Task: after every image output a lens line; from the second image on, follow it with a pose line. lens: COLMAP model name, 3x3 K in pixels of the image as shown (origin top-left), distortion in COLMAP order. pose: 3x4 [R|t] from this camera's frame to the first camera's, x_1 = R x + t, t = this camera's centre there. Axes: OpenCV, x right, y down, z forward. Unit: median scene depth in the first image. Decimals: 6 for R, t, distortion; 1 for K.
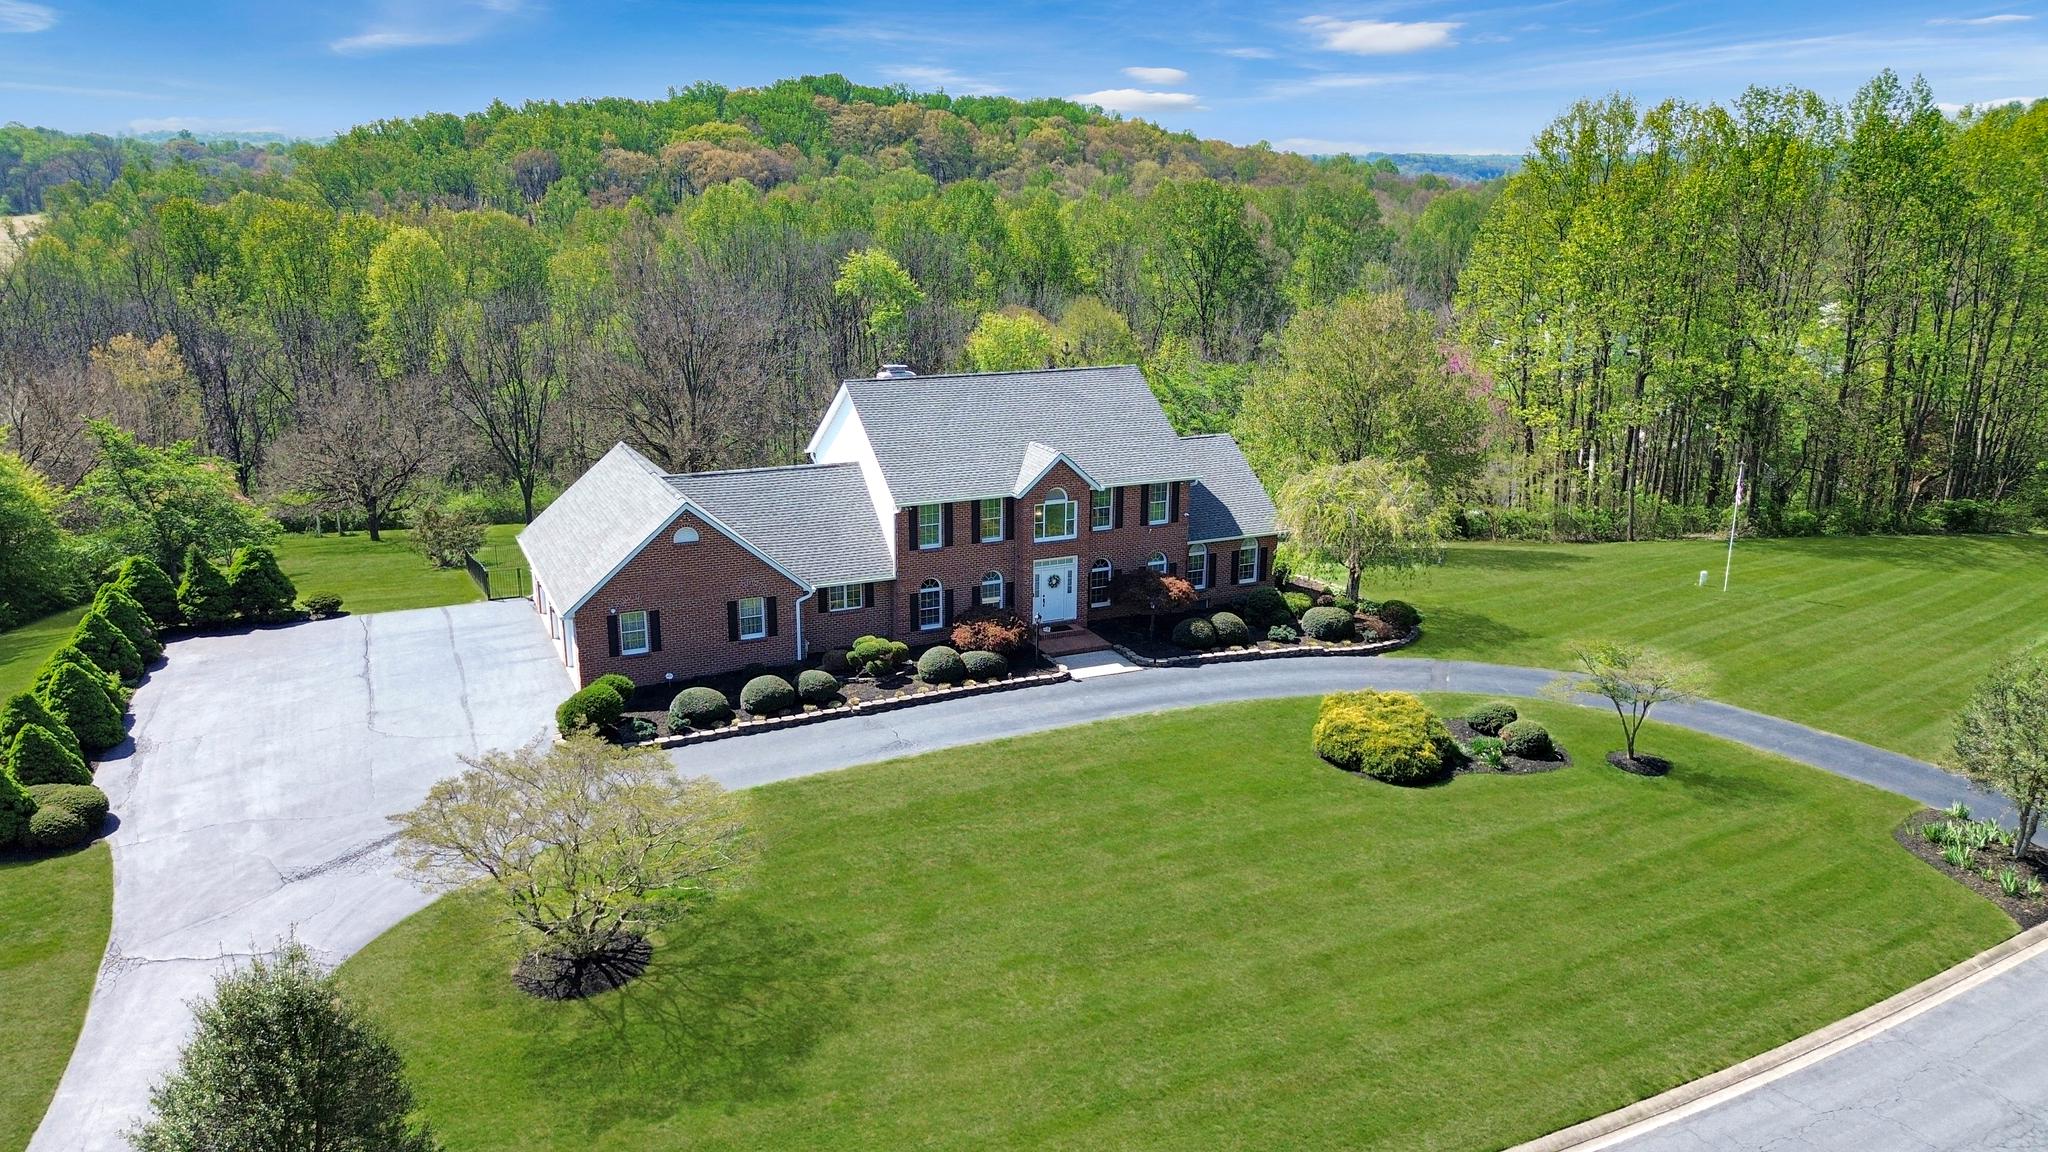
lens RADIAL K [[1460.6, 0, 1024.0], [0, 1460.6, 576.0], [0, 0, 1]] dist [0.091070, -0.000238]
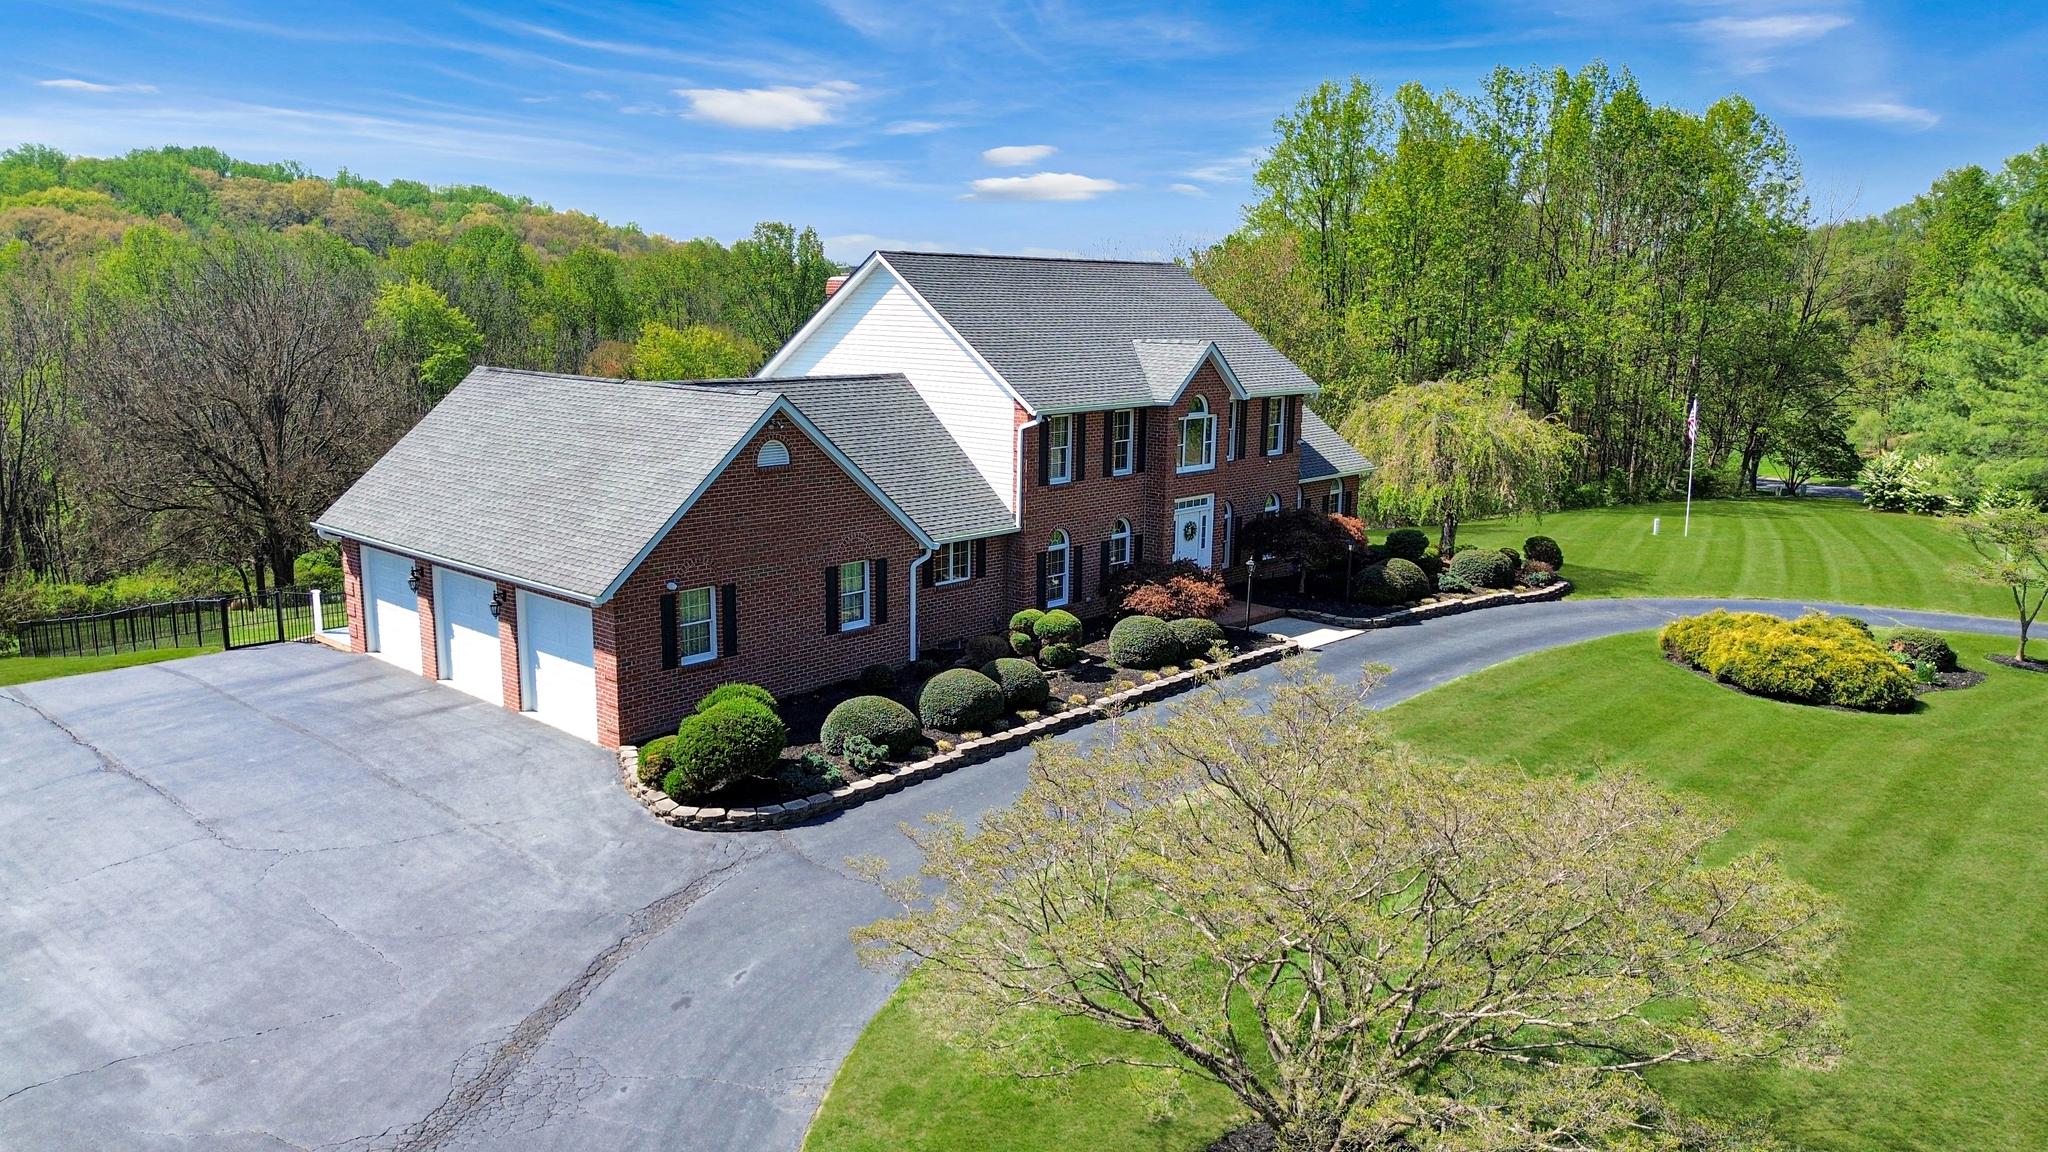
lens RADIAL K [[1476.1, 0, 1007.8], [0, 1476.1, 579.2], [0, 0, 1]] dist [0.033814, -0.003302]
pose [[0.924135, -0.070085, 0.375583, -0.340500], [0.099166, 0.993341, -0.058642, 0.061527], [-0.368972, 0.091439, 0.924931, 0.382184]]
